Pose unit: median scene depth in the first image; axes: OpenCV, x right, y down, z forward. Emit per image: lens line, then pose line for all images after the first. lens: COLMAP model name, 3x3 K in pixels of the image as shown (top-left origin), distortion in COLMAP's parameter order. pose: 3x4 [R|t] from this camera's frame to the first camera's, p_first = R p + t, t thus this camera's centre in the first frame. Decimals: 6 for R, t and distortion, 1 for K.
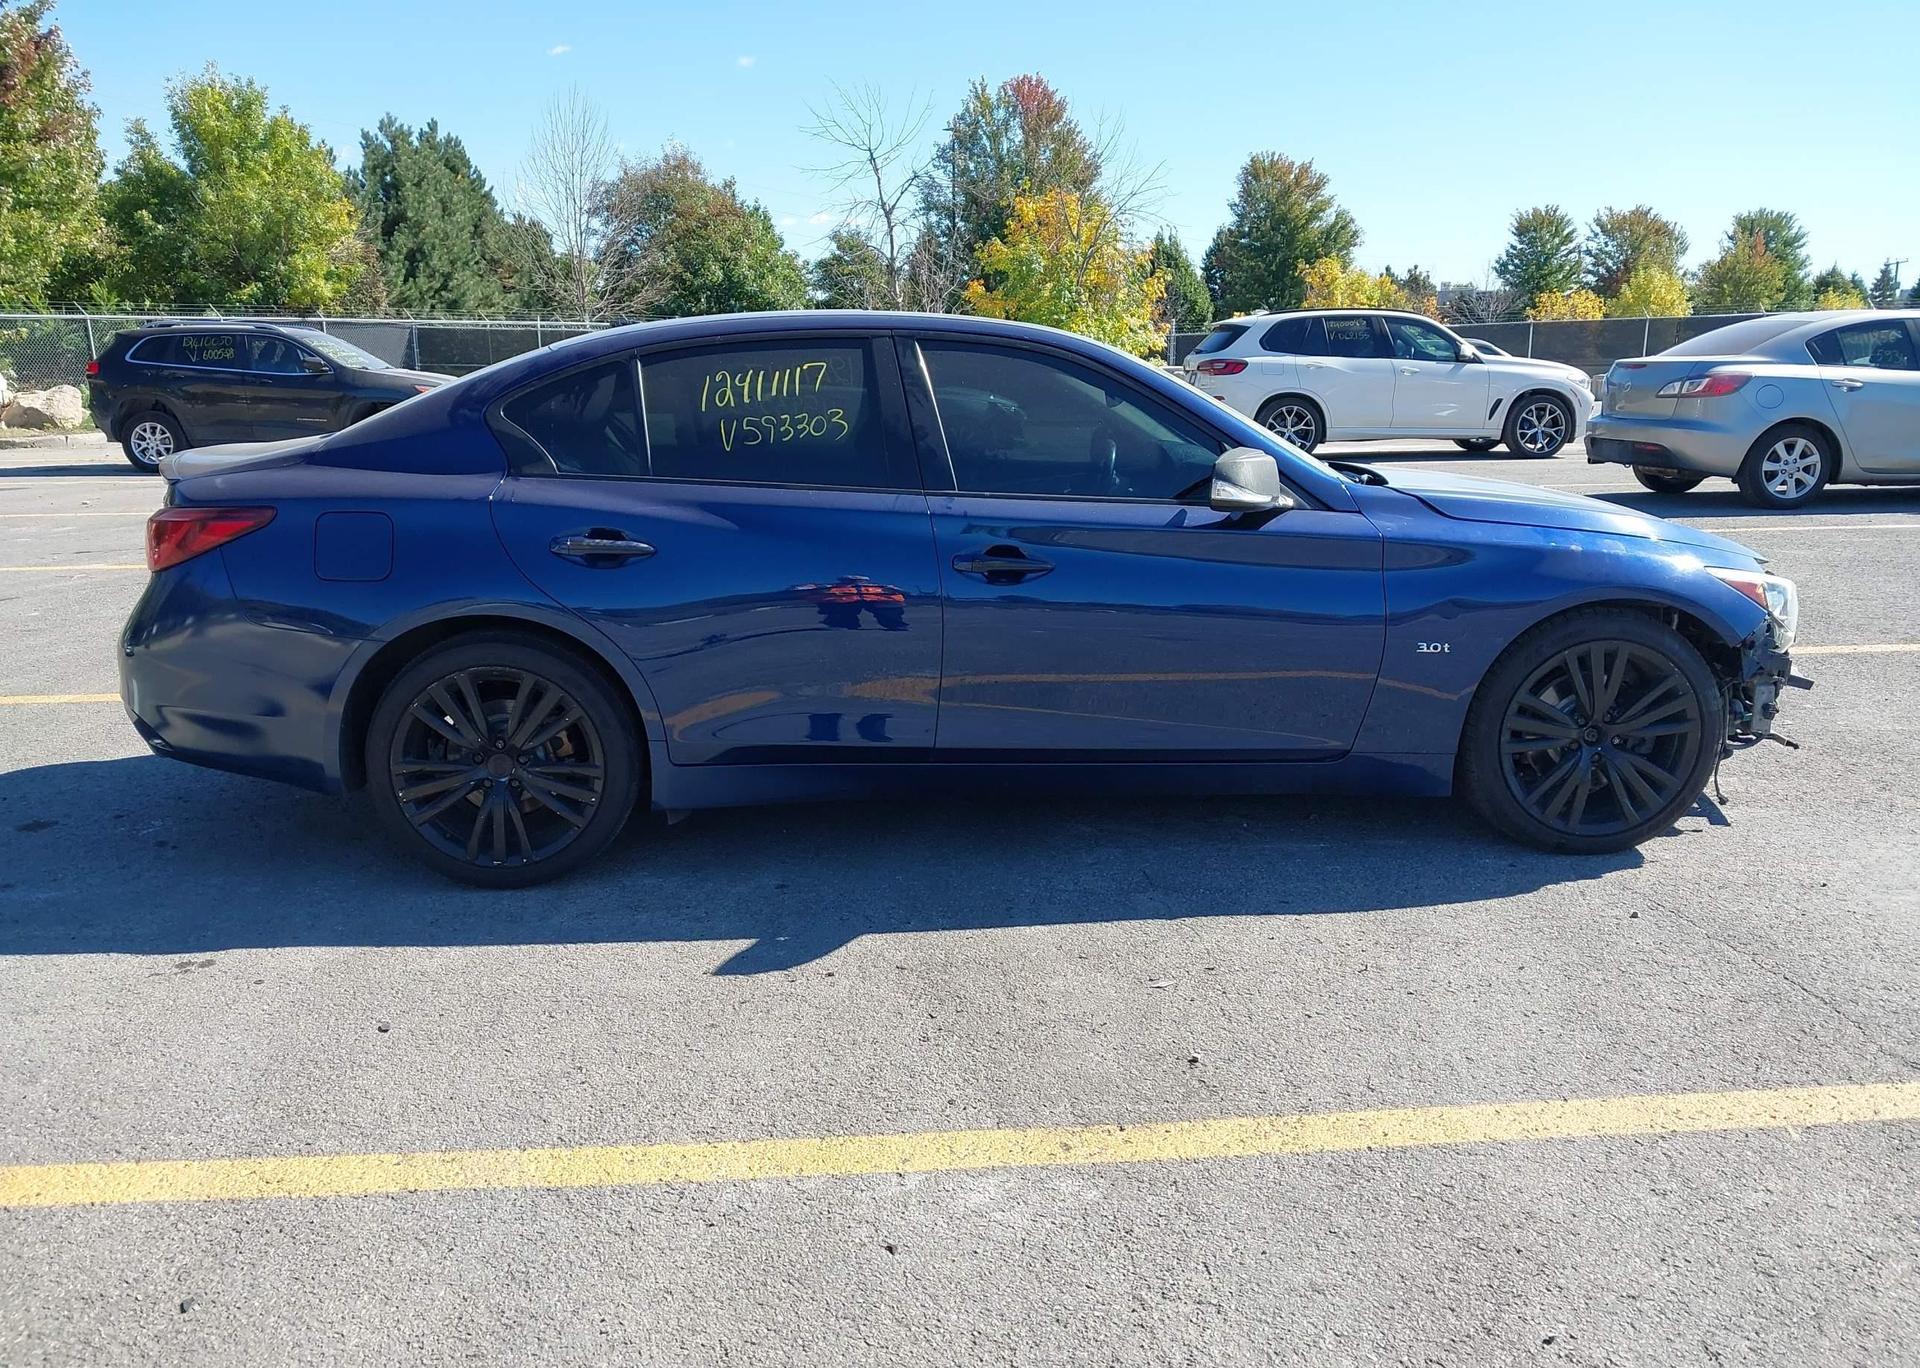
lens RADIAL K [[1505.4, 0, 960.4], [0, 1505.4, 688.8], [0, 0, 1]] dist [0.019708, -0.019290]
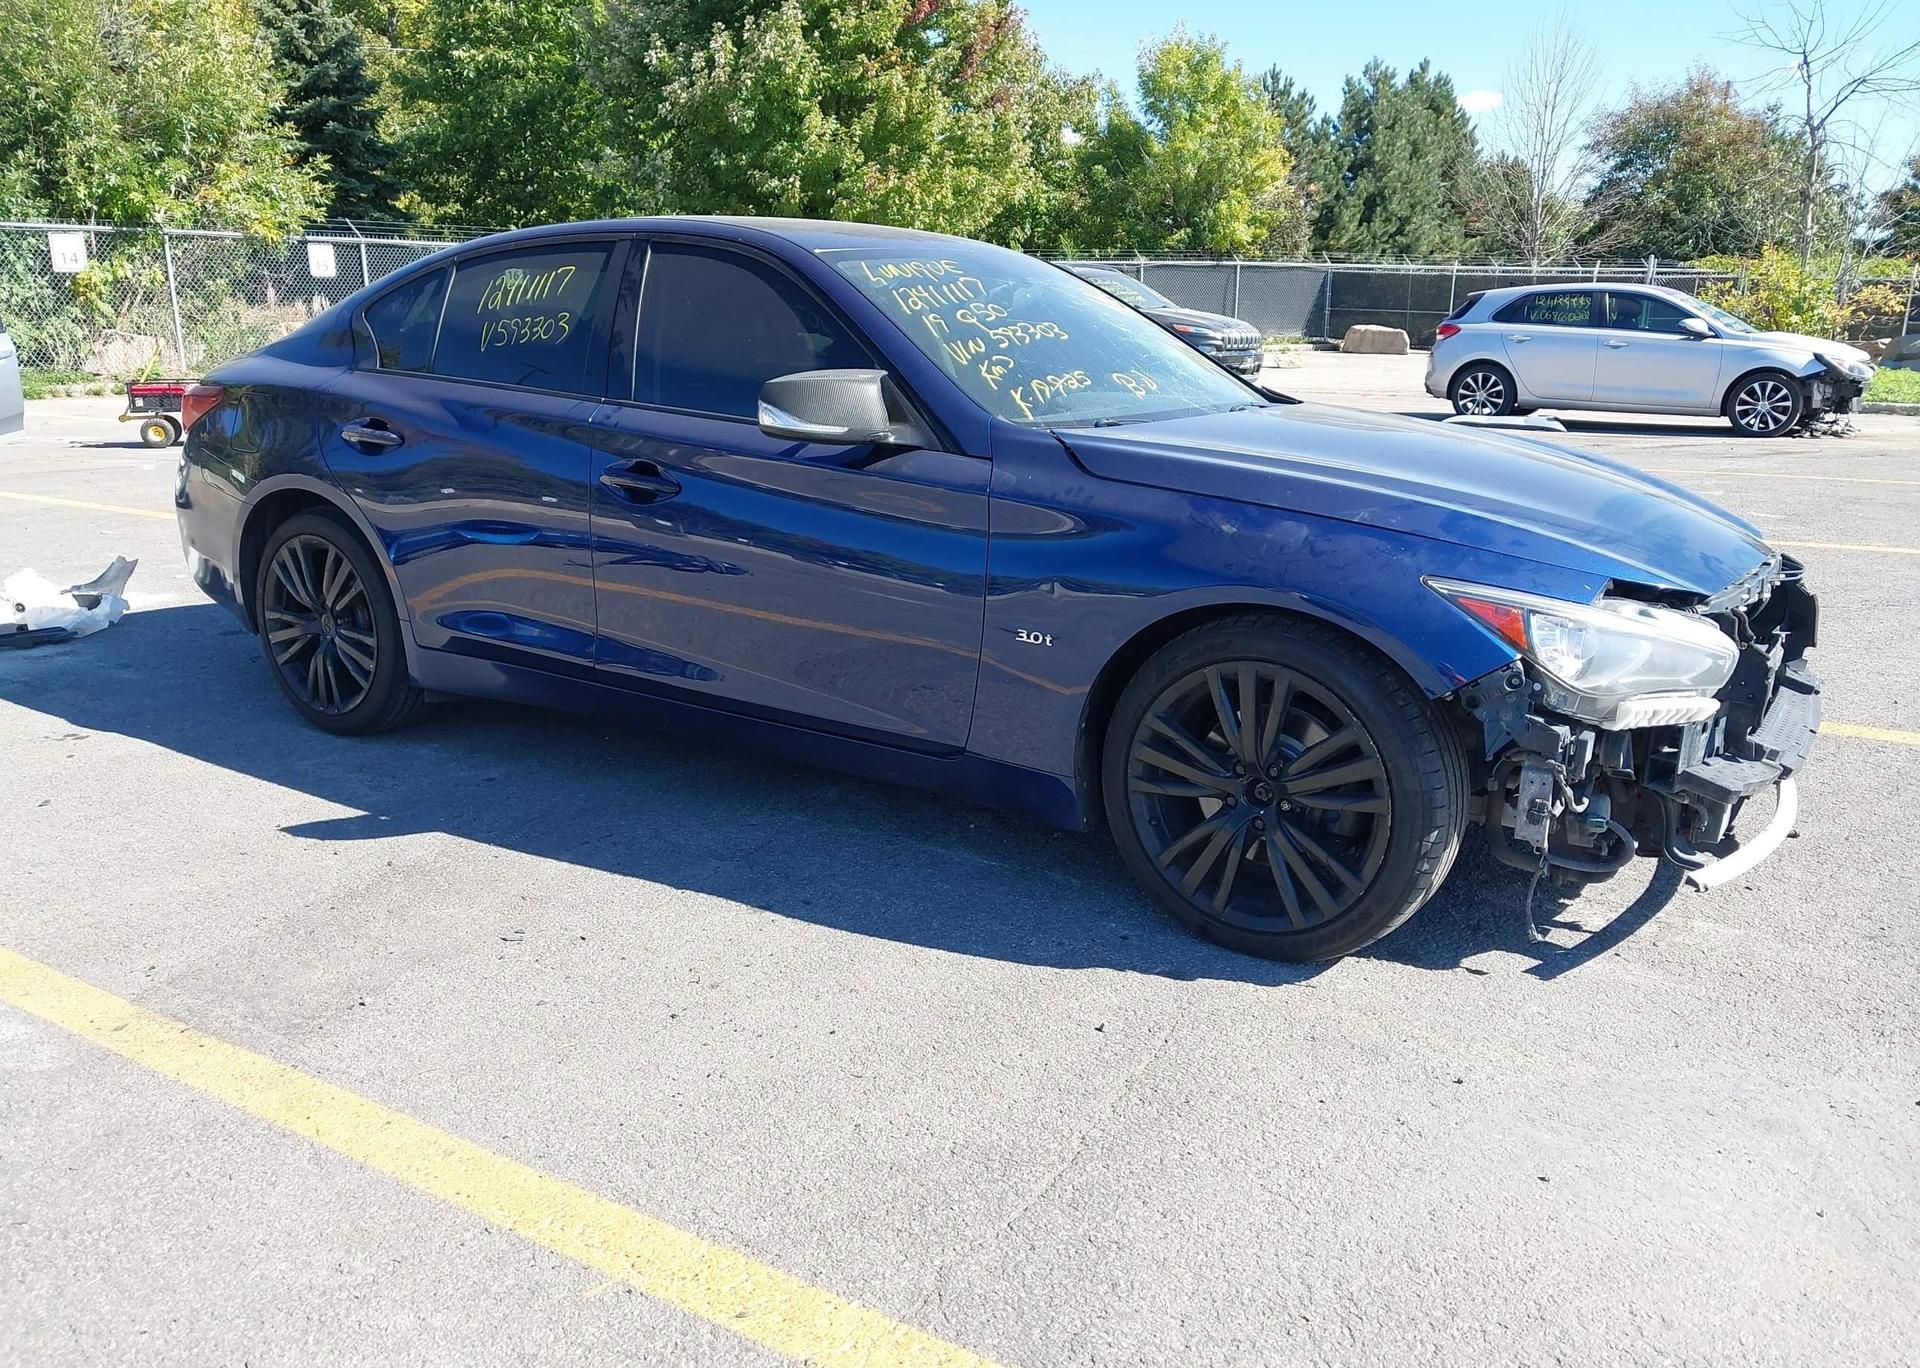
lens RADIAL K [[1538.4, 0, 961.9], [0, 1538.4, 682.3], [0, 0, 1]] dist [0.007501, 0.002911]
pose [[0.797201, 0.156334, -0.583121, 0.089045], [-0.143090, 0.987297, 0.069070, -0.006308], [0.586511, 0.028376, 0.809444, 0.040165]]
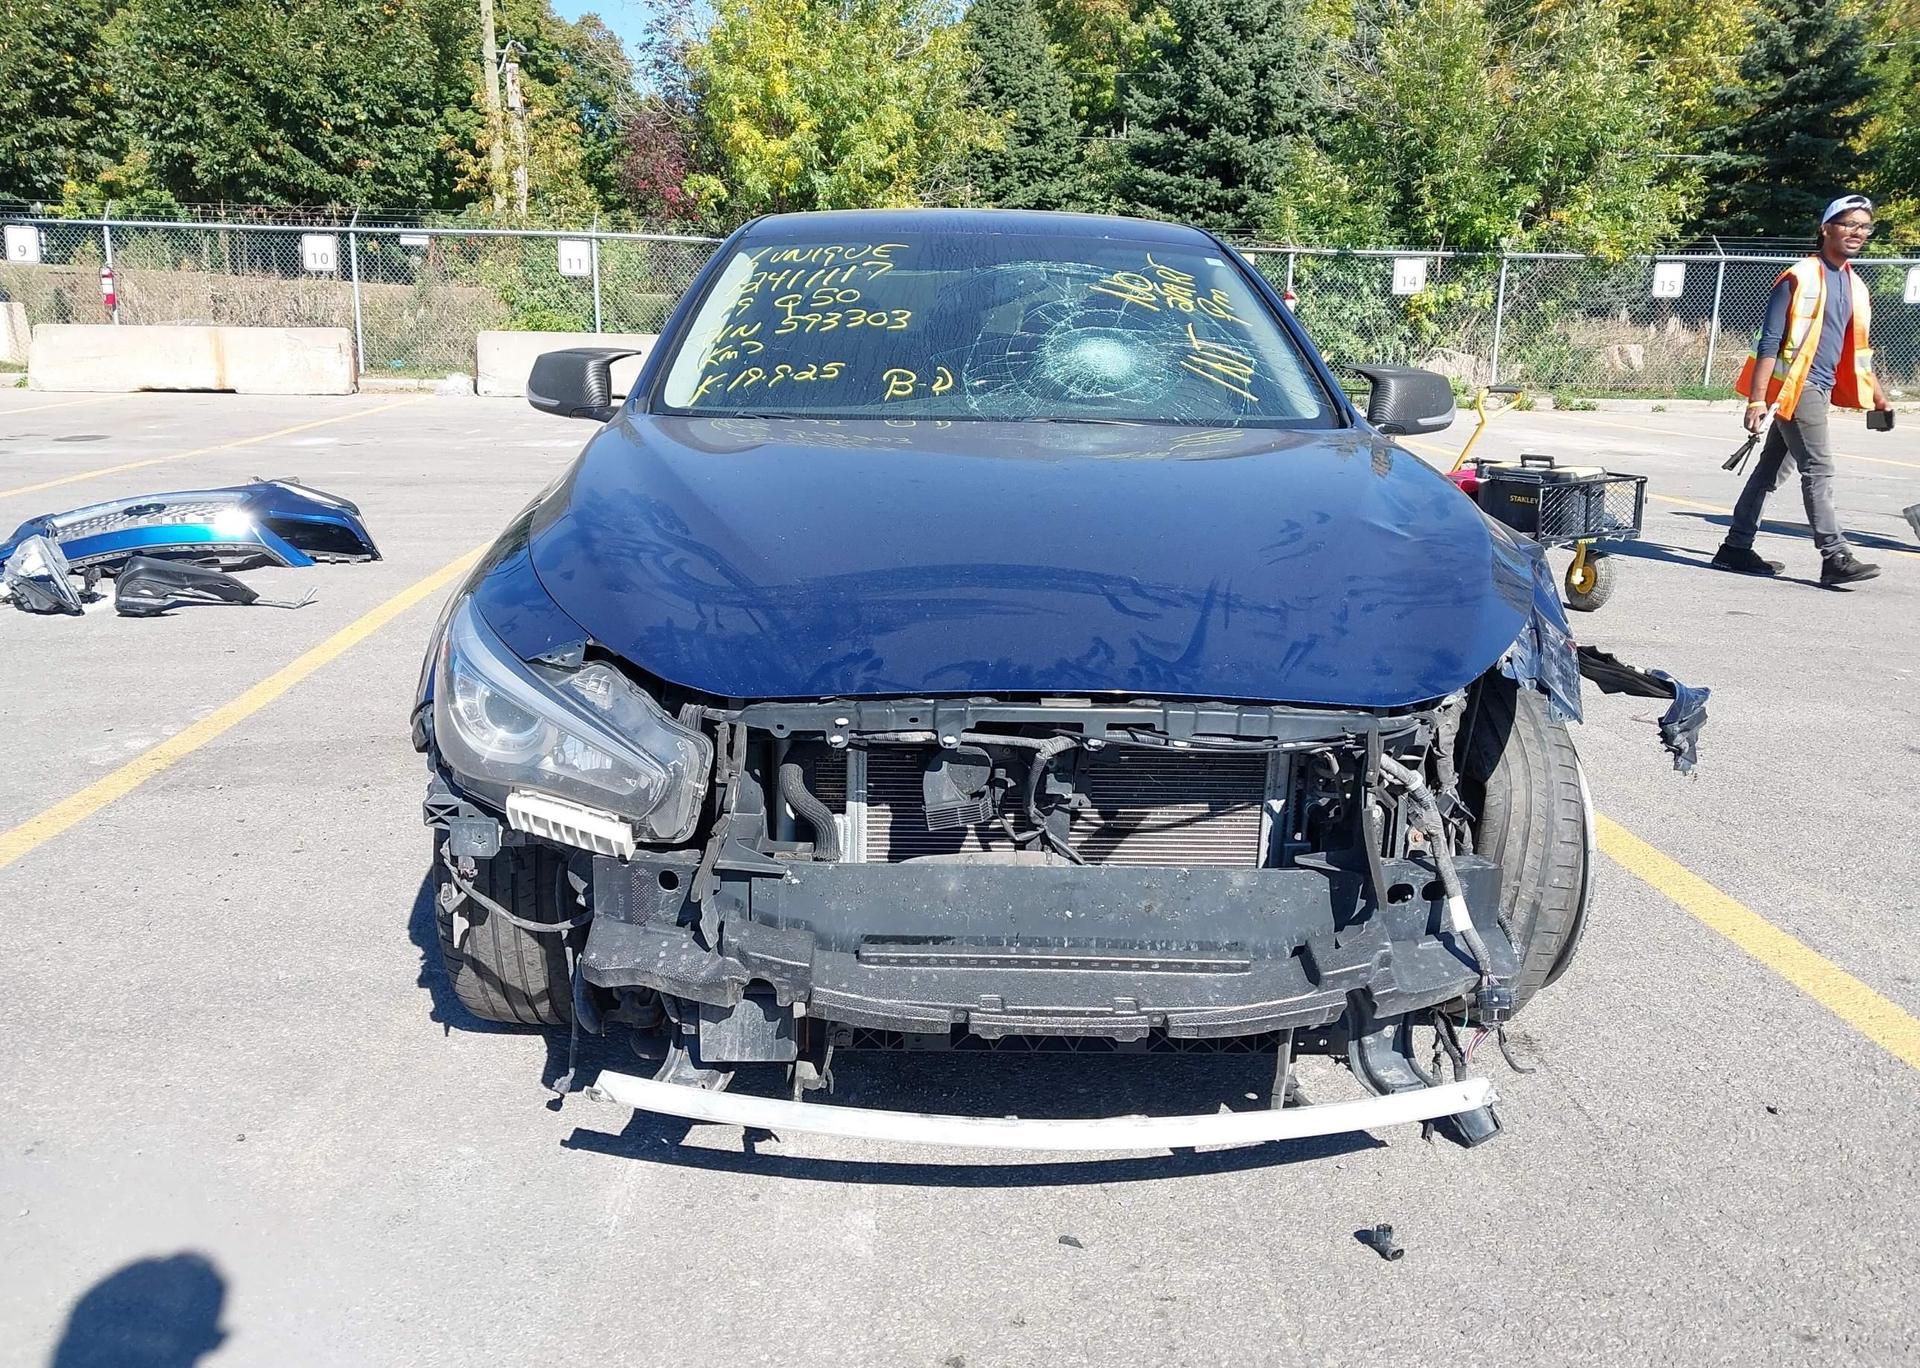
lens RADIAL K [[1538.4, 0, 948.6], [0, 1538.4, 718.2], [0, 0, 1]] dist [0.007501, 0.002911]
pose [[-0.040268, 0.260890, -0.964528, 0.126806], [-0.233172, 0.936206, 0.262964, -0.027521], [0.971602, 0.235490, 0.023134, 0.141466]]
